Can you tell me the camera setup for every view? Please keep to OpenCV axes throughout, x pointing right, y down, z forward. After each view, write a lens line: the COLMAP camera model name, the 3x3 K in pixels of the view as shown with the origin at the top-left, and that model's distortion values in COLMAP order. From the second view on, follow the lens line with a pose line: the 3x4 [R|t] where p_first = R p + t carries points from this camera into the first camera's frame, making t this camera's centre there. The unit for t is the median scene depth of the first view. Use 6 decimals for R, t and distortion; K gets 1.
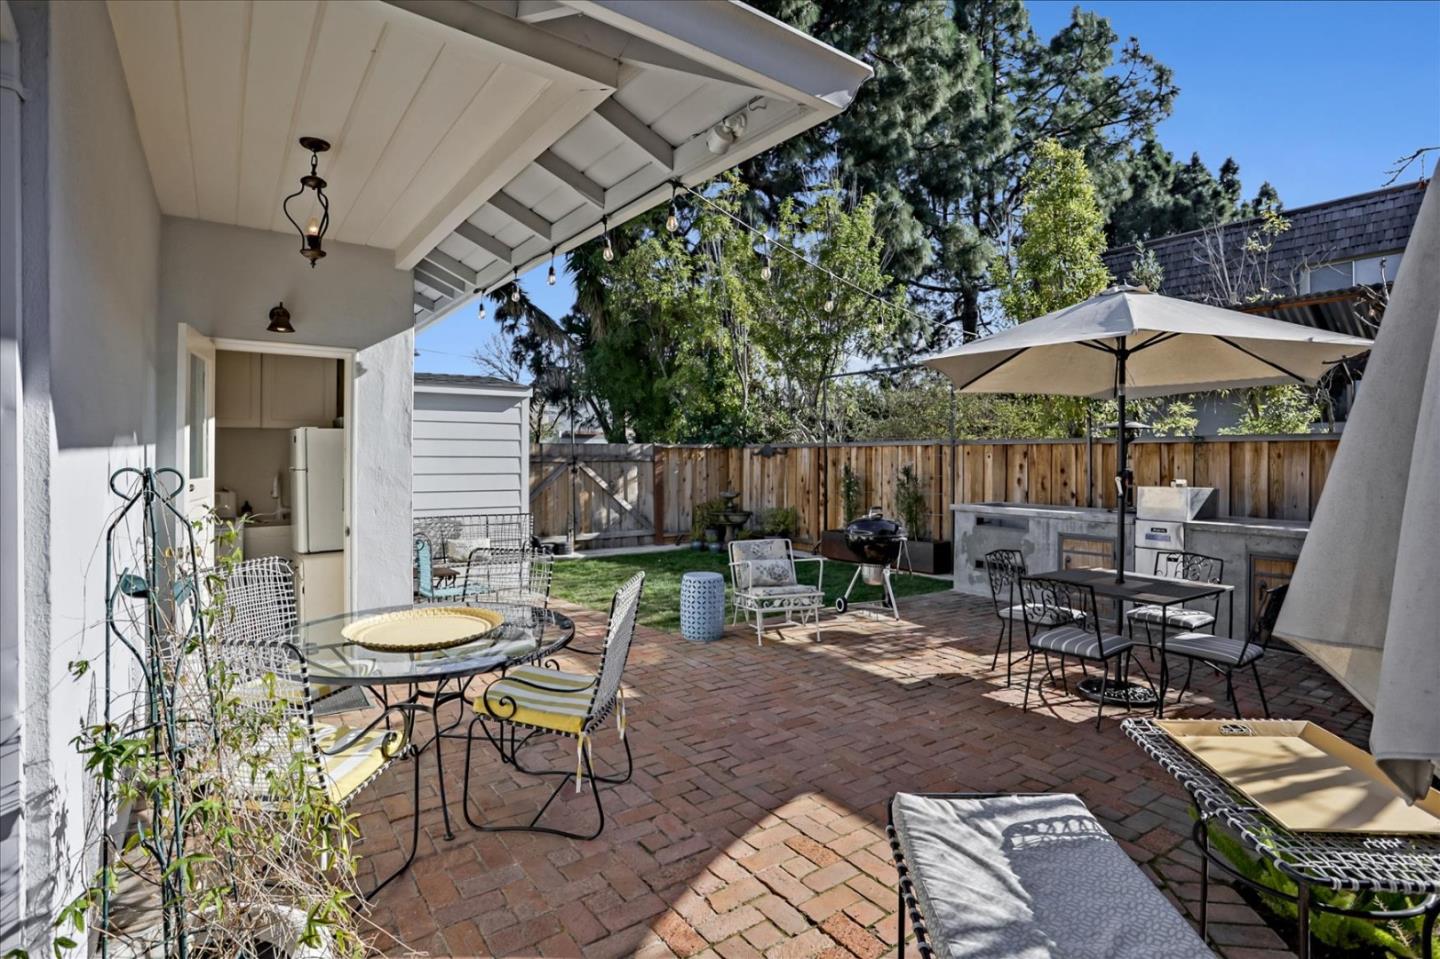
lens RADIAL K [[717.5, 0, 723.9], [0, 717.5, 466.1], [0, 0, 1]] dist [-0.017311, 0.004897]
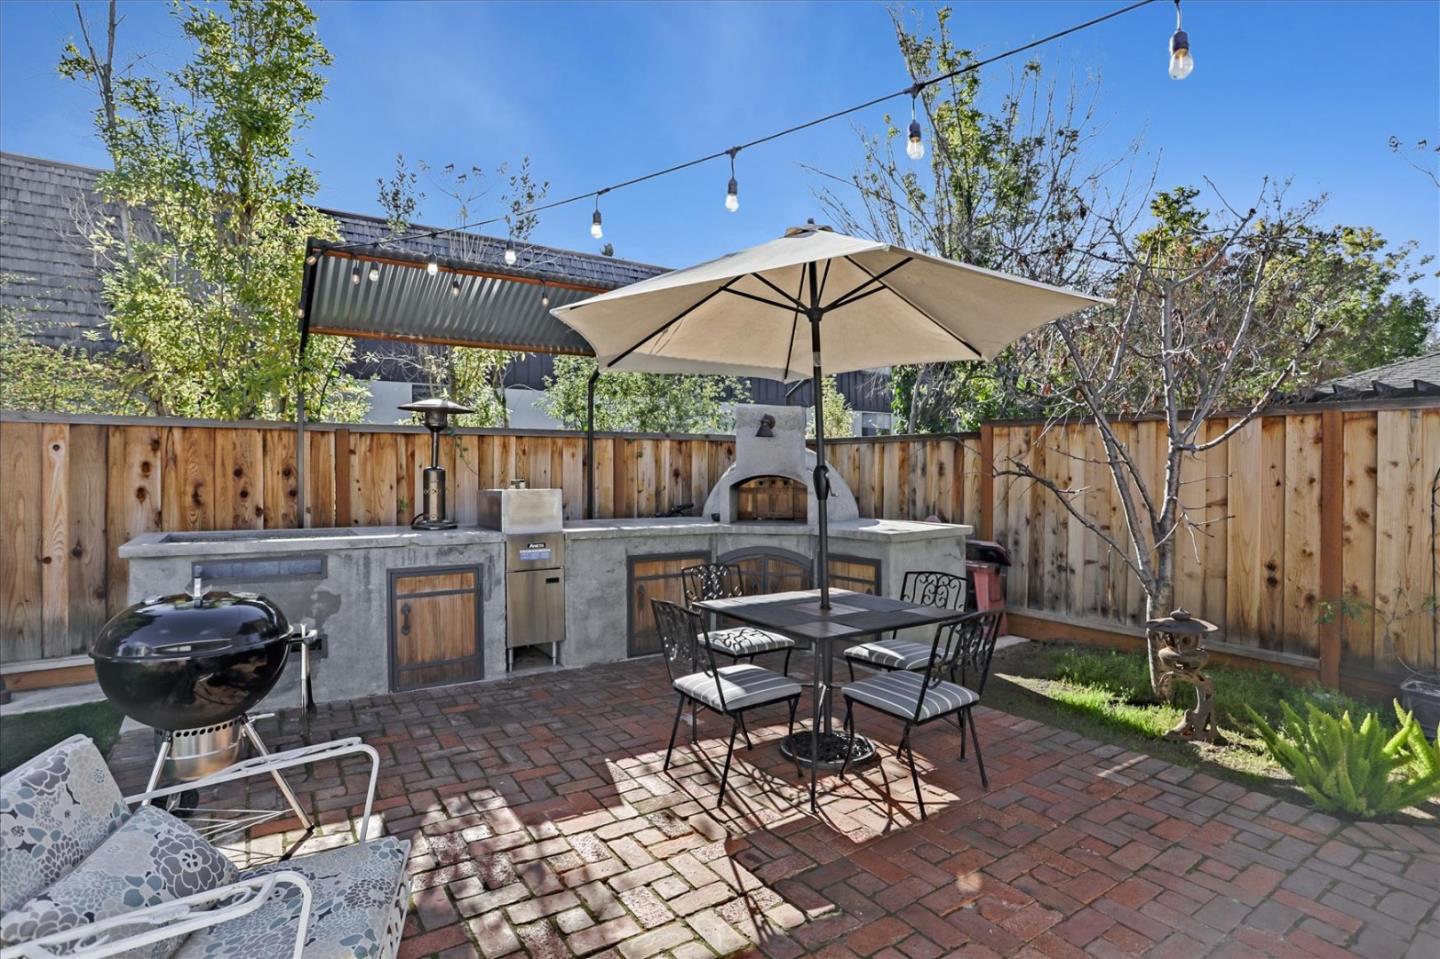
lens RADIAL K [[717.5, 0, 724.1], [0, 717.5, 478.3], [0, 0, 1]] dist [-0.017311, 0.004897]
pose [[0.035120, -0.018571, 0.999211, -0.145566], [0.007976, 0.999801, 0.018302, 0.004104], [-0.999351, 0.007327, 0.035262, 0.685665]]
